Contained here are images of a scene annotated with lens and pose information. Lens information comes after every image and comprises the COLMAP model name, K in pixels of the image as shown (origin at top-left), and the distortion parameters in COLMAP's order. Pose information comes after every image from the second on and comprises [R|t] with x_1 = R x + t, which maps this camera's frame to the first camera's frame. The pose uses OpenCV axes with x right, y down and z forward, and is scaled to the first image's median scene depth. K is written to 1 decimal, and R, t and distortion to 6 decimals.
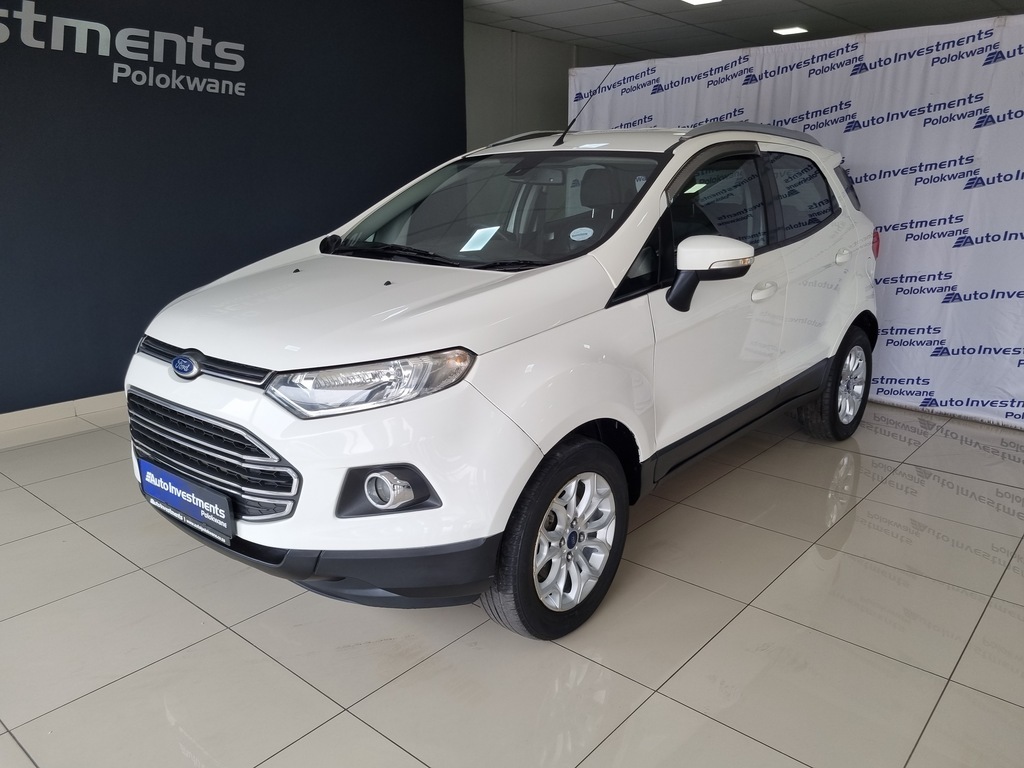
lens RADIAL K [[762.7, 0, 525.2], [0, 762.7, 386.7], [0, 0, 1]] dist [0.039848, -0.037974]
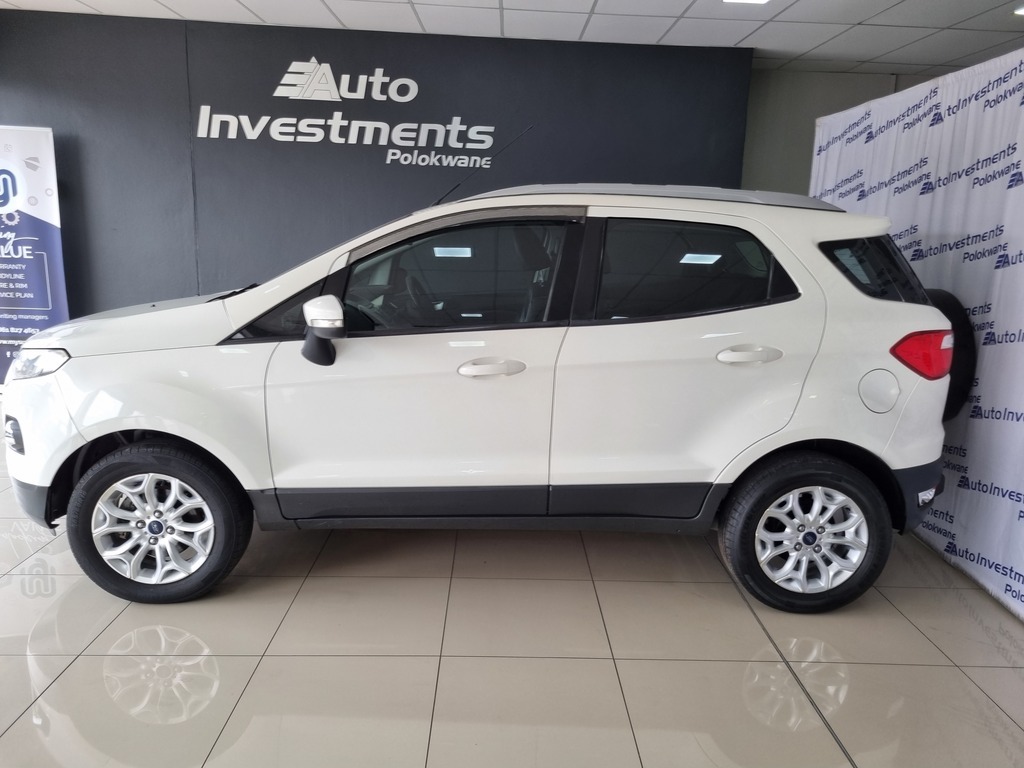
lens RADIAL K [[762.7, 0, 525.2], [0, 762.7, 386.7], [0, 0, 1]] dist [0.039848, -0.037974]
pose [[0.668628, 0.171119, -0.723640, 0.648805], [-0.220448, 0.975028, 0.026875, -0.090051], [0.710169, 0.141556, 0.689654, 0.267864]]
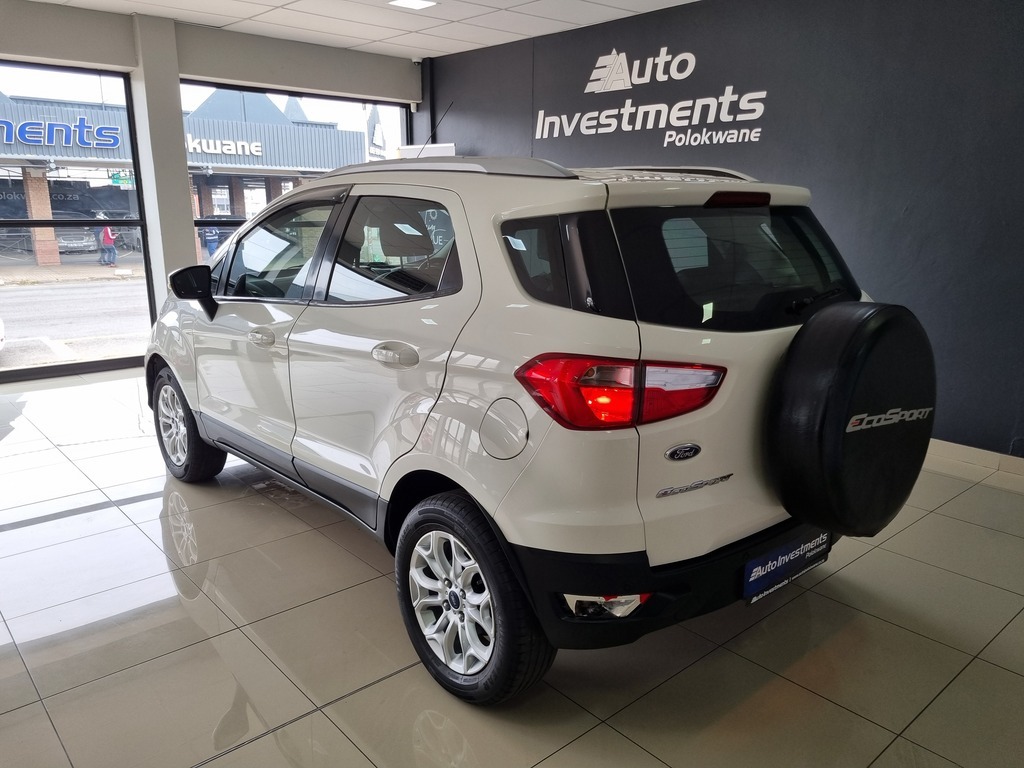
lens RADIAL K [[762.7, 0, 525.2], [0, 762.7, 386.7], [0, 0, 1]] dist [0.039848, -0.037974]
pose [[-0.139118, 0.224574, -0.964476, 0.804489], [-0.260588, 0.931318, 0.254441, -0.265694], [0.955374, 0.286728, -0.071042, 0.921474]]
